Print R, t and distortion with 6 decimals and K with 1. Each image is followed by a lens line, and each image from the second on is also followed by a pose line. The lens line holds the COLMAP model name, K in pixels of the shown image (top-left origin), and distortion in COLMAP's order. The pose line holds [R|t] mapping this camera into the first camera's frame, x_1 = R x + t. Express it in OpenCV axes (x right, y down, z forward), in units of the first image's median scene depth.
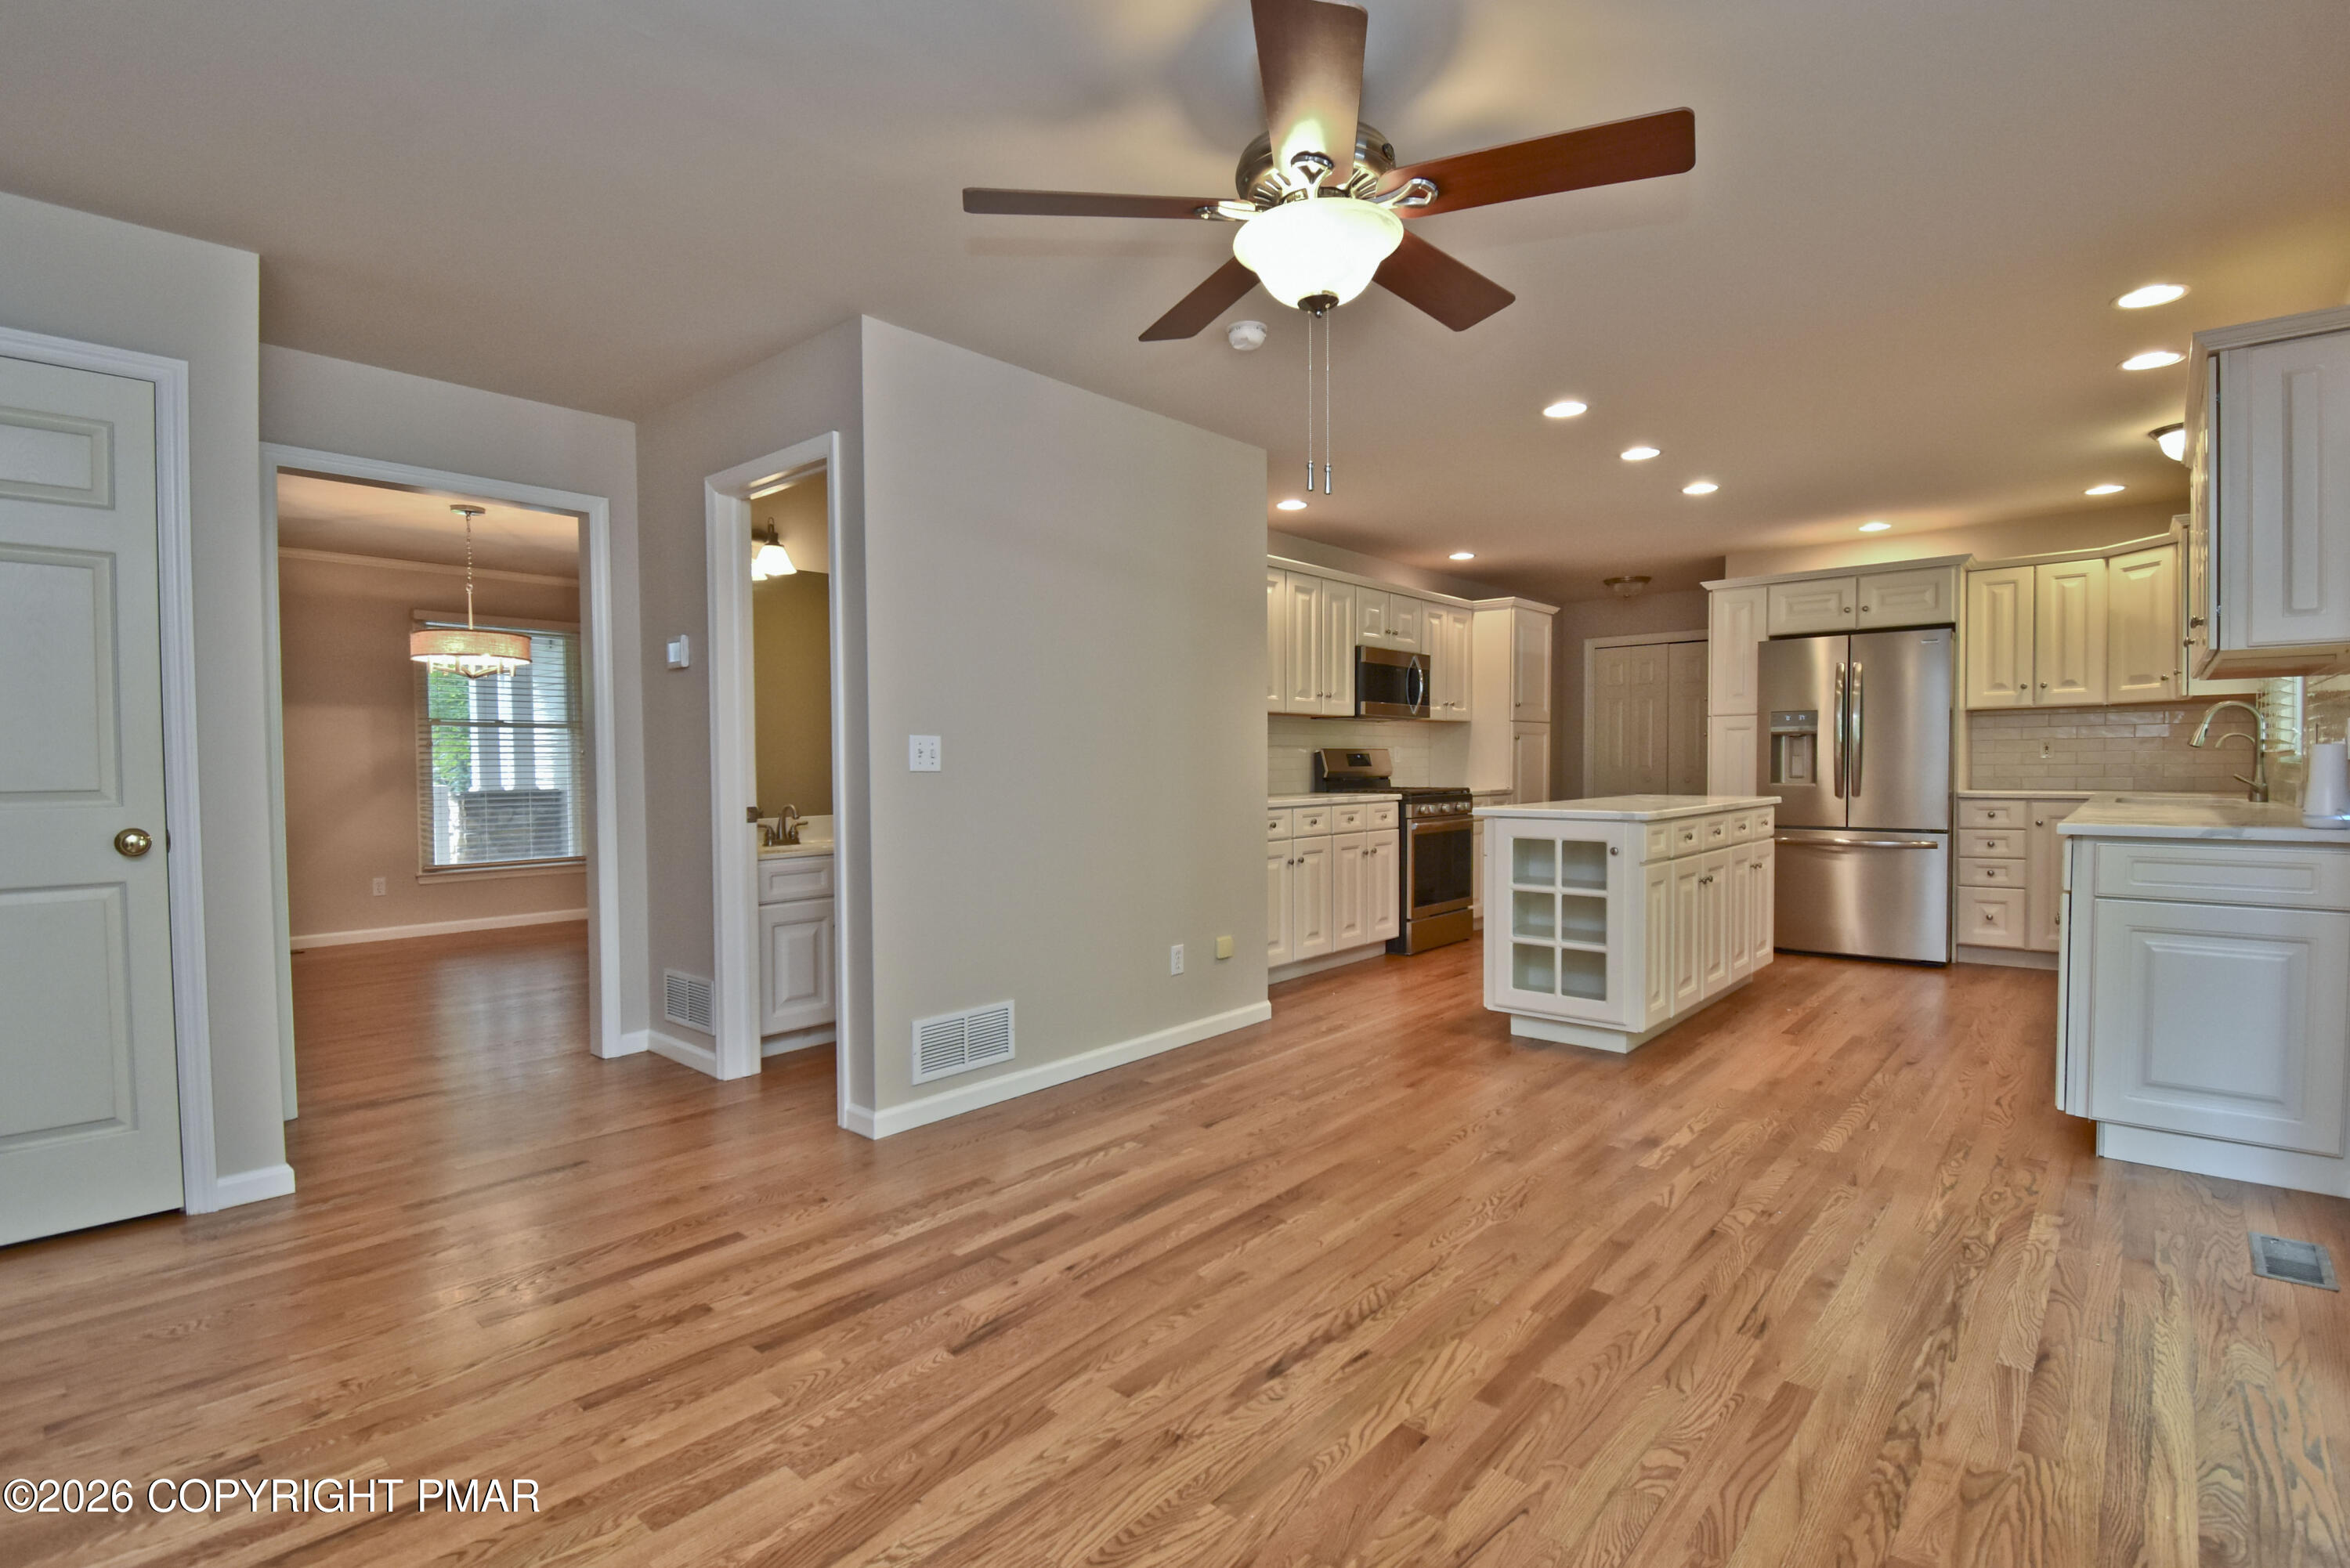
lens RADIAL K [[1082.3, 0, 1147.1], [0, 1082.3, 800.8], [0, 0, 1]] dist [0.001399, -0.027117]
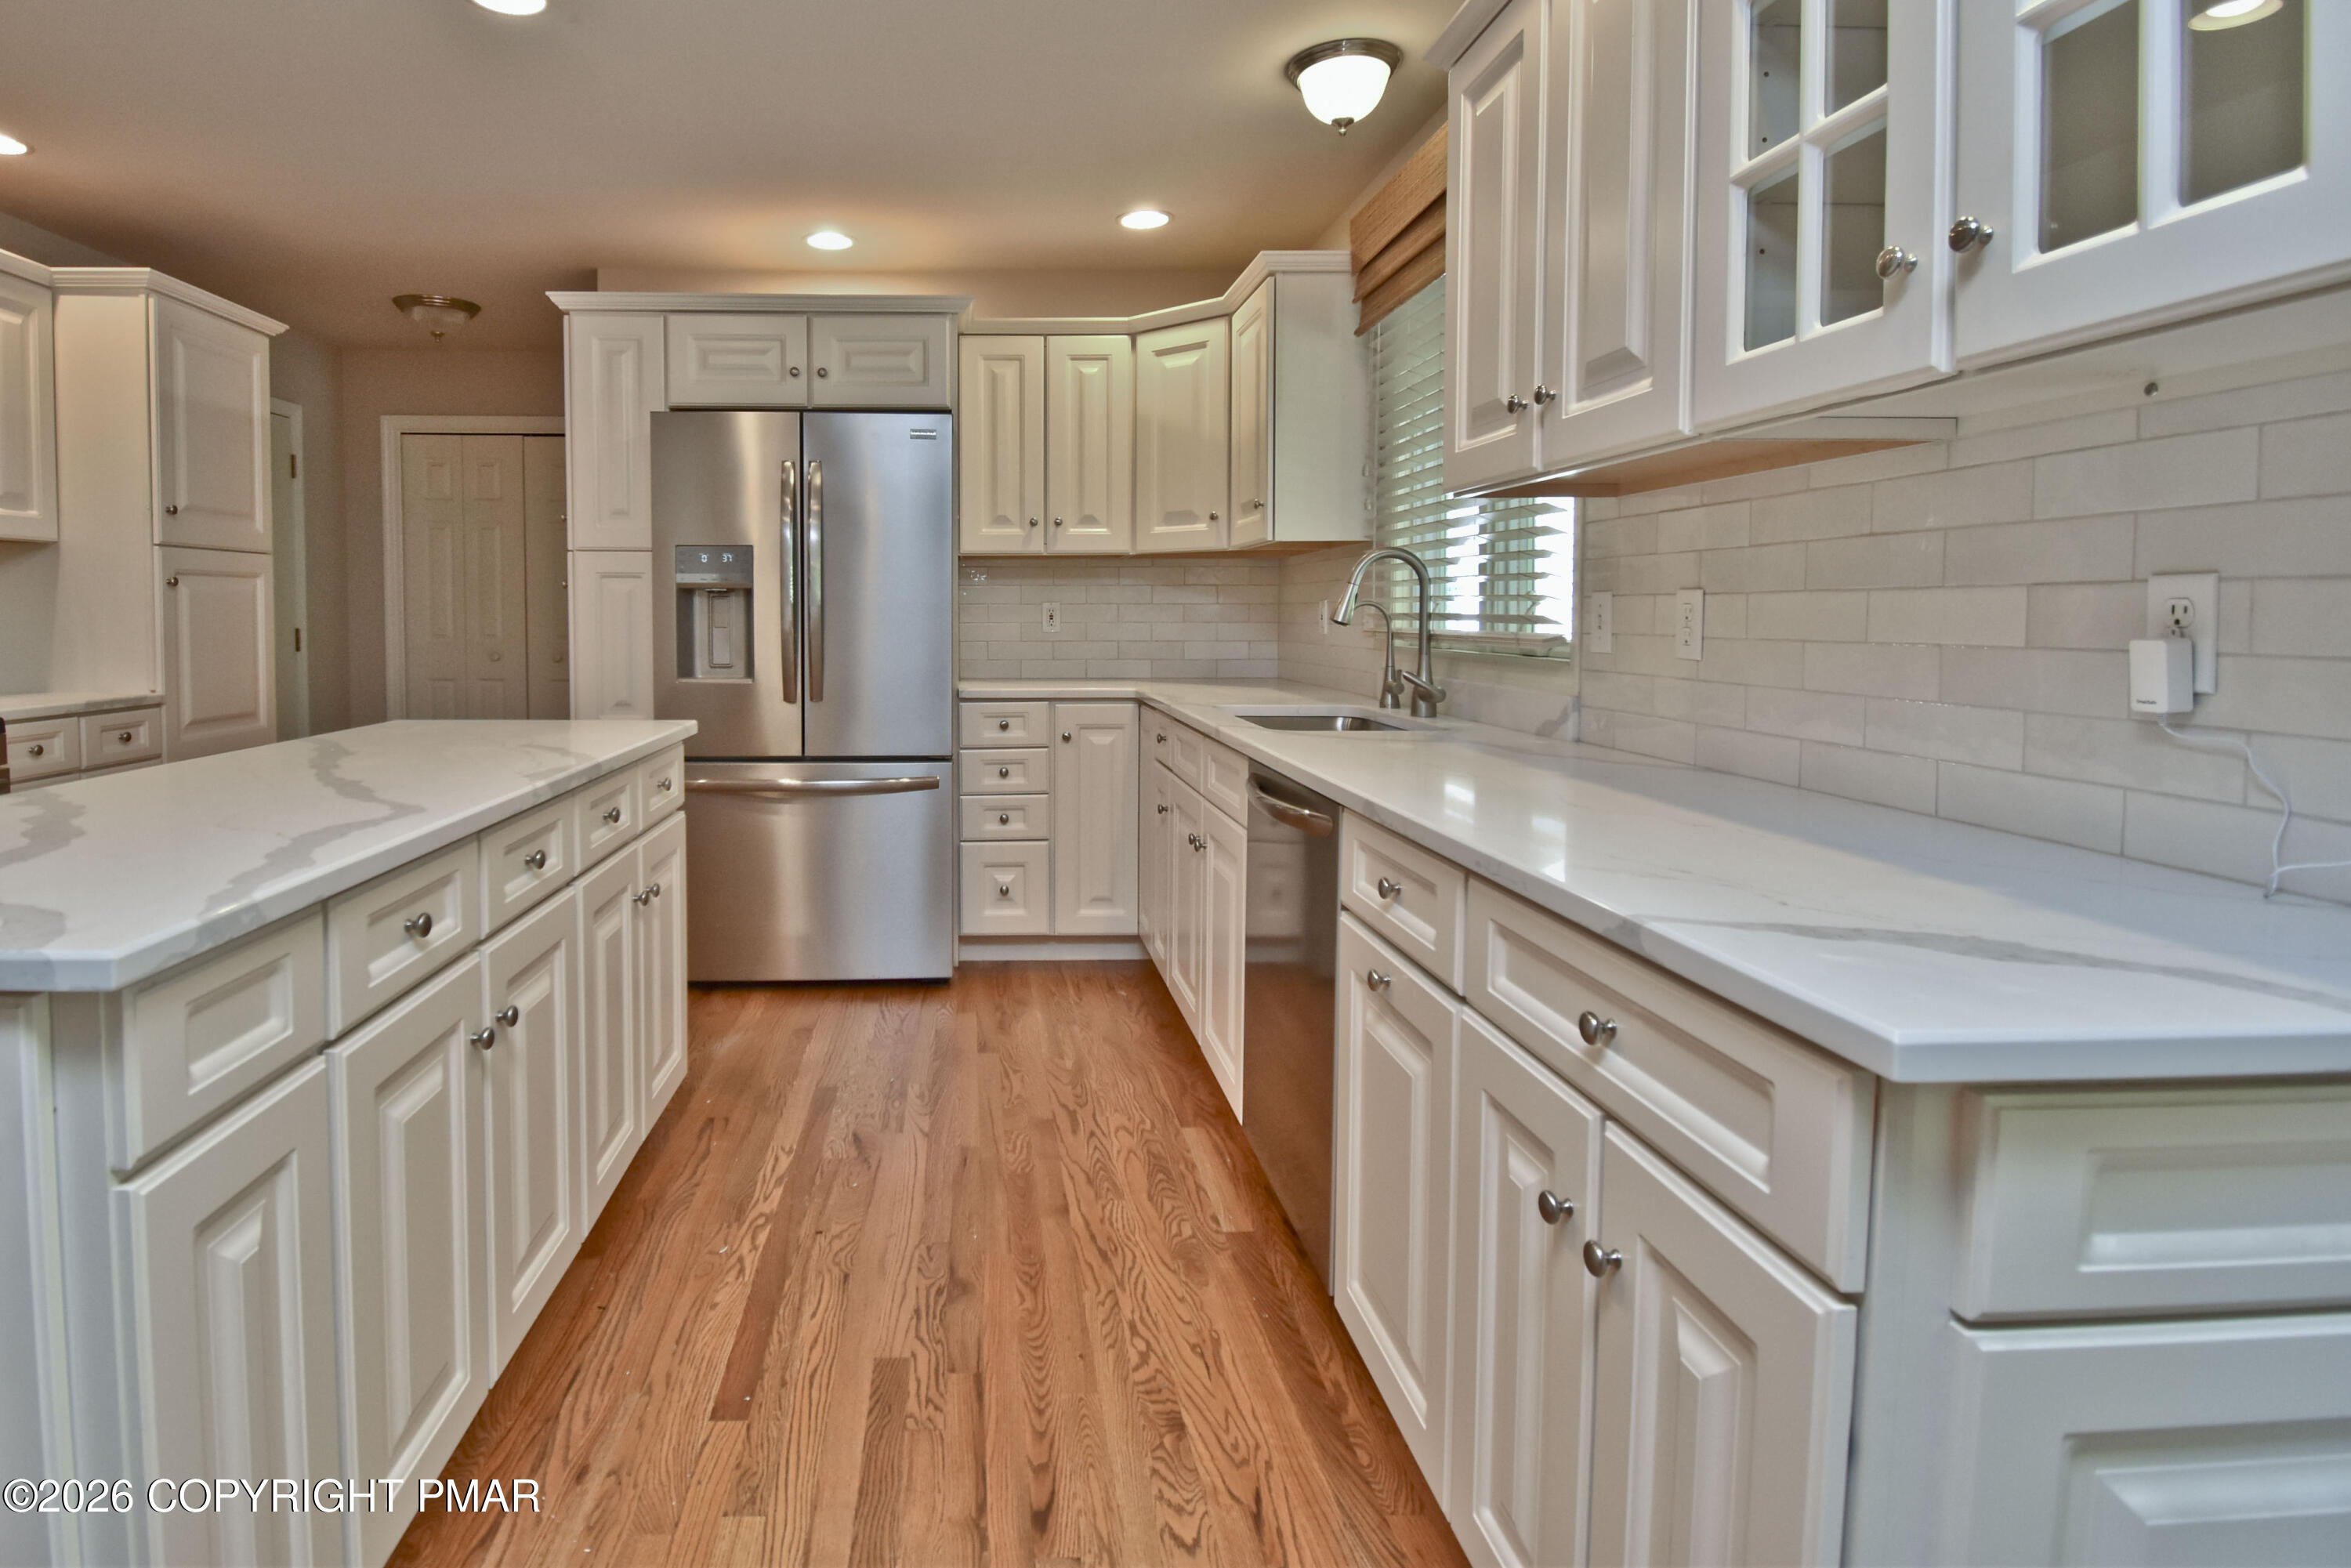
lens RADIAL K [[1226.9, 0, 993.7], [0, 1226.9, 673.4], [0, 0, 1]] dist [0.023926, -0.027013]
pose [[0.718345, -0.024581, 0.695252, 0.311412], [0.018579, 0.999697, 0.016149, -0.030792], [-0.695439, 0.001316, 0.718584, 0.530045]]
